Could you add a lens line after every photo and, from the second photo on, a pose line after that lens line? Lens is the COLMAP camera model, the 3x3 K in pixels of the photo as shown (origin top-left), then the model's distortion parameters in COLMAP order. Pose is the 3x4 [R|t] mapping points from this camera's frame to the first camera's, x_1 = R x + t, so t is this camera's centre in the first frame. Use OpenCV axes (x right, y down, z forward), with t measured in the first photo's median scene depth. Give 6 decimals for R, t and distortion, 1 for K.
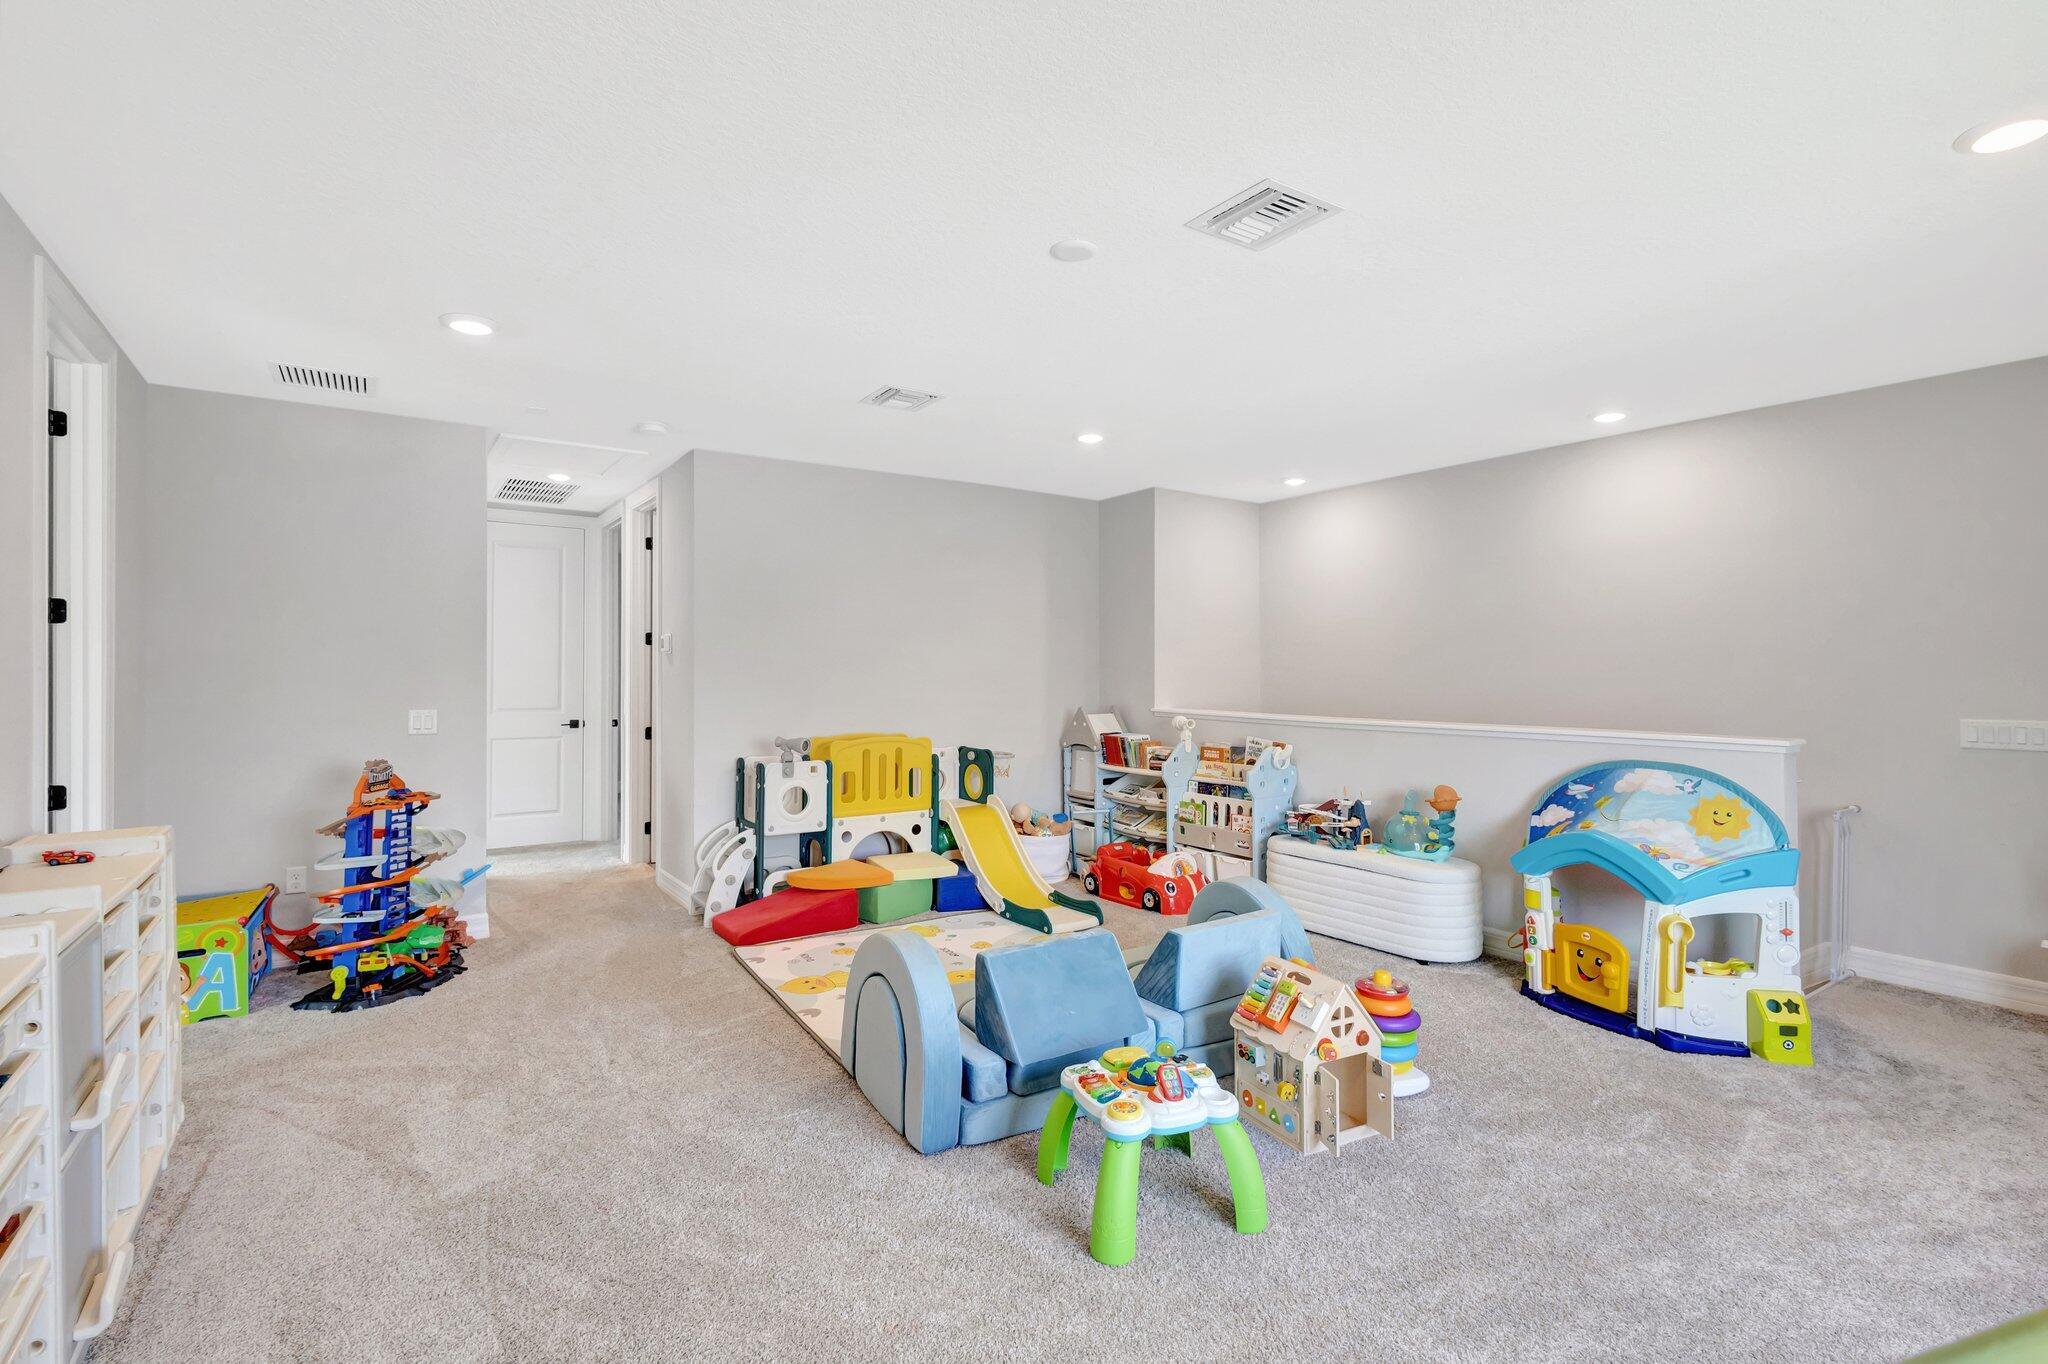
lens RADIAL K [[933.4, 0, 1023.7], [0, 933.4, 677.5], [0, 0, 1]] dist [0.002142, 0.000435]
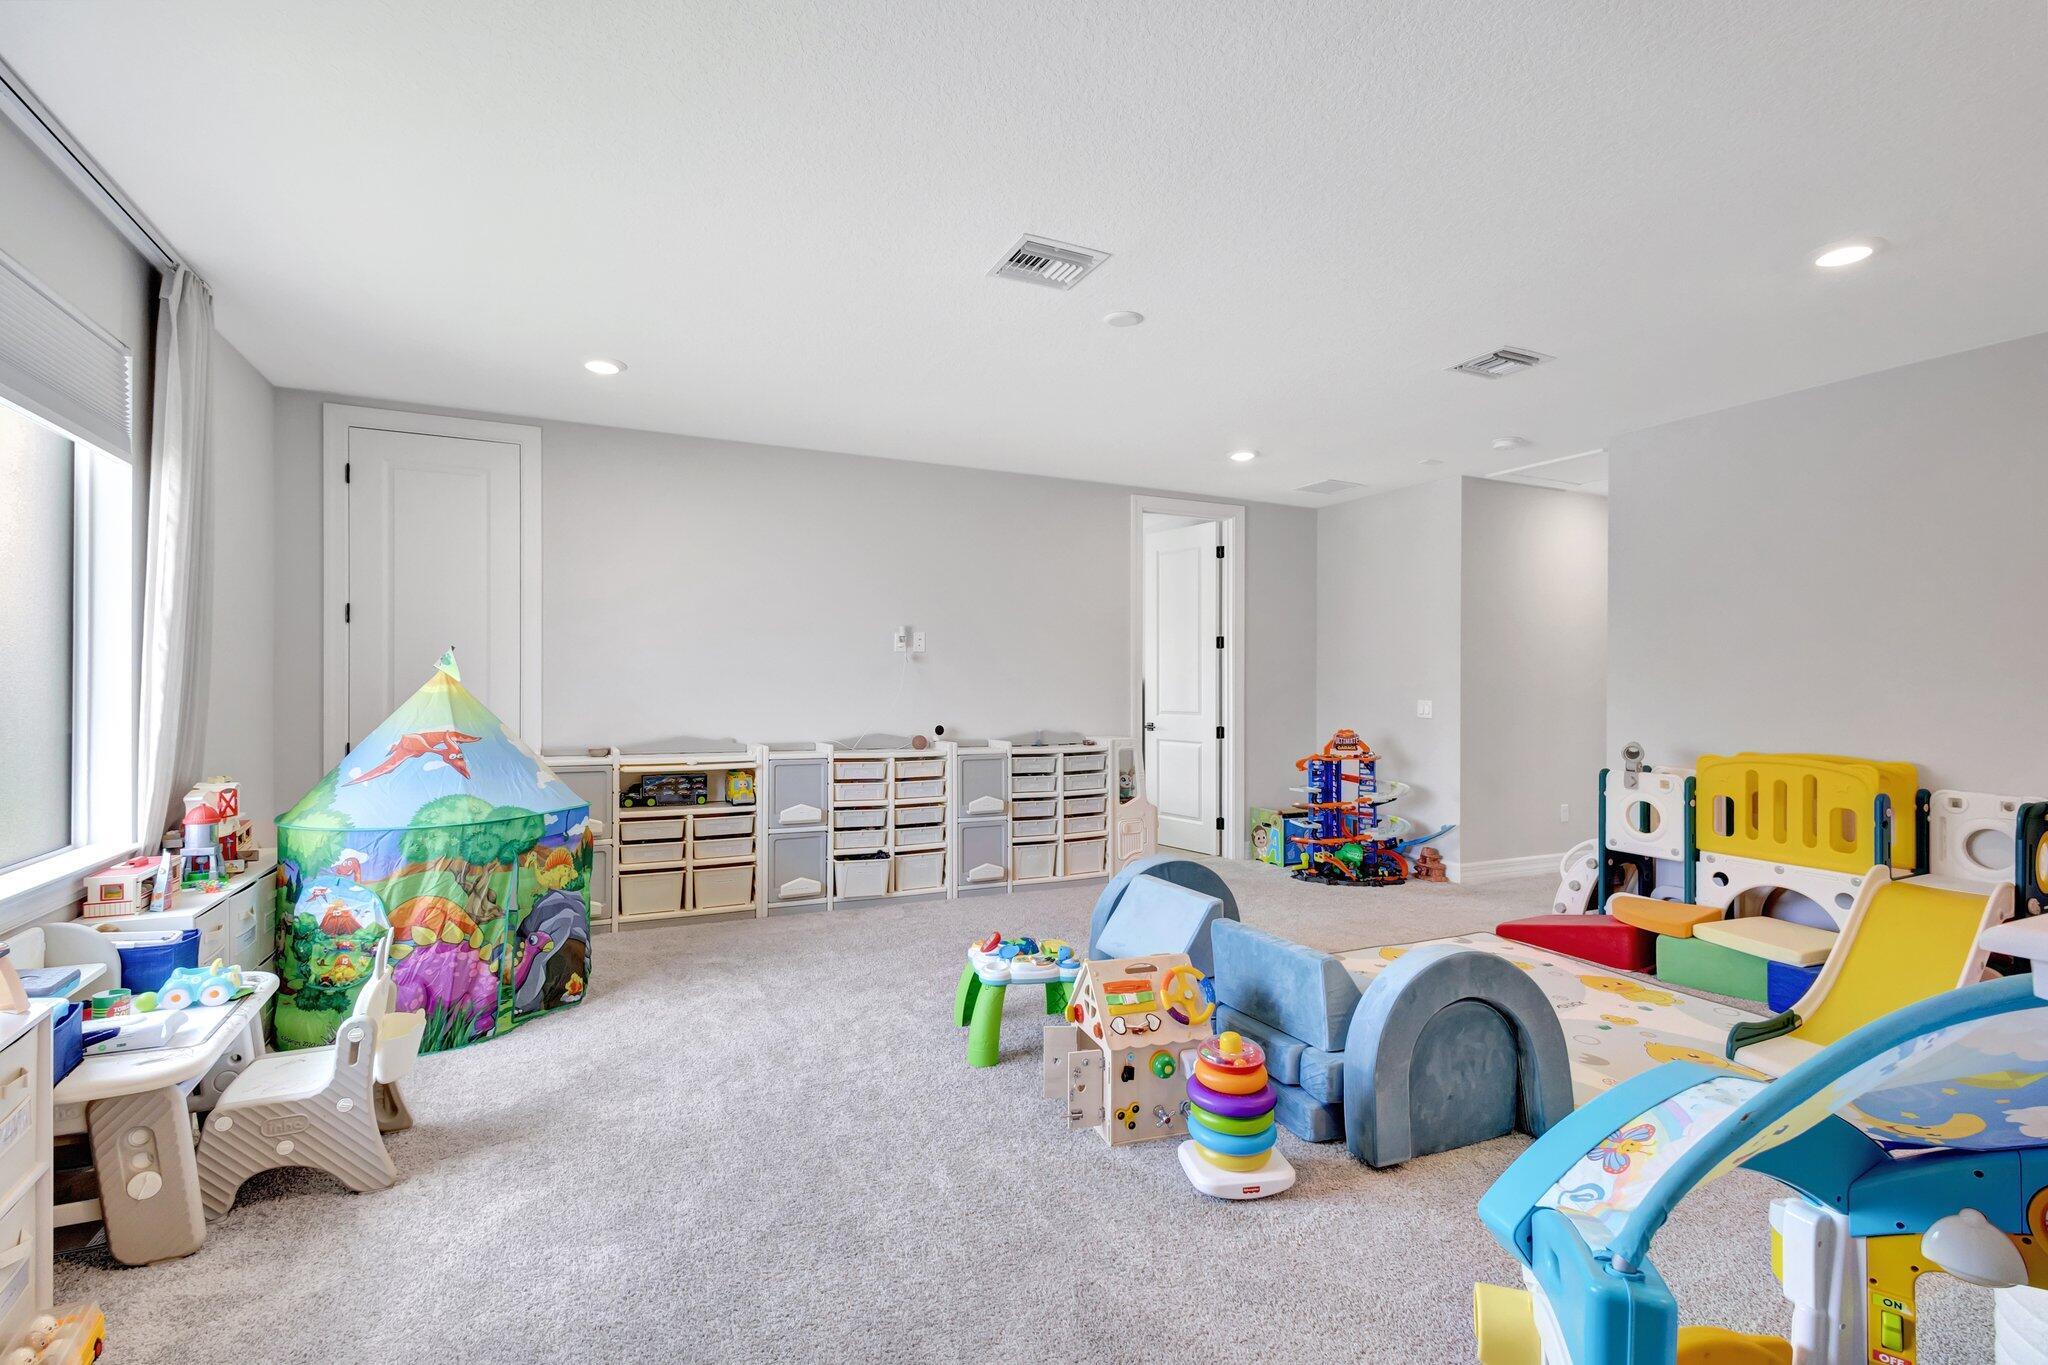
lens RADIAL K [[933.4, 0, 1023.7], [0, 933.4, 678.0], [0, 0, 1]] dist [0.002142, 0.000435]
pose [[-0.152433, -0.006695, -0.988291, 0.729530], [-0.015009, 0.999877, -0.004459, 0.016051], [0.988200, 0.014154, -0.152515, 0.586135]]
